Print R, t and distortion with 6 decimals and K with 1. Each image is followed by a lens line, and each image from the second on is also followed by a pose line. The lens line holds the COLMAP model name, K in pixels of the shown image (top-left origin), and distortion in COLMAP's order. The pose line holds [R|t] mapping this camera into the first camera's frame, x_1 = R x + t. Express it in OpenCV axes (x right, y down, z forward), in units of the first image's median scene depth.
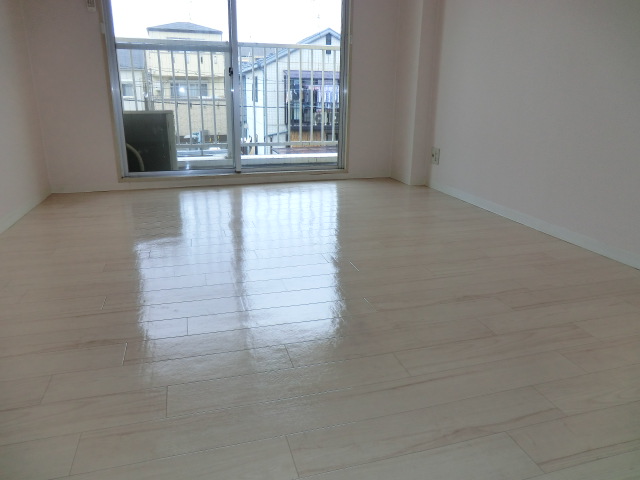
lens RADIAL K [[463.0, 0, 323.5], [0, 463.0, 237.2], [0, 0, 1]] dist [-0.102592, 0.109051]
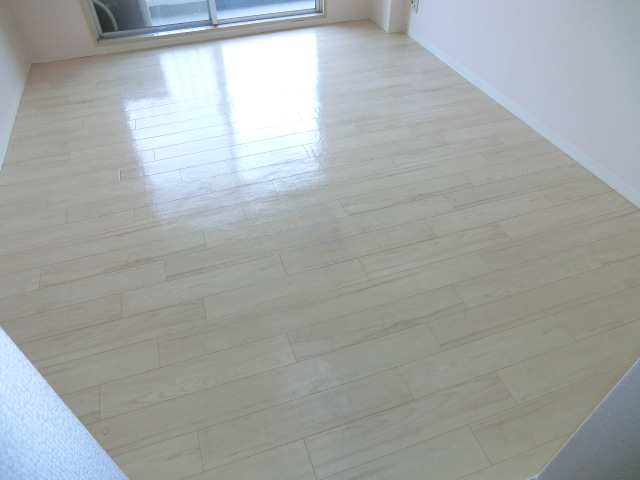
lens RADIAL K [[463.0, 0, 323.5], [0, 463.0, 237.2], [0, 0, 1]] dist [-0.102592, 0.109051]
pose [[0.998774, -0.045765, 0.018865, 0.020153], [0.033106, 0.900897, 0.432769, -0.366763], [-0.036800, -0.431614, 0.901307, -0.200746]]
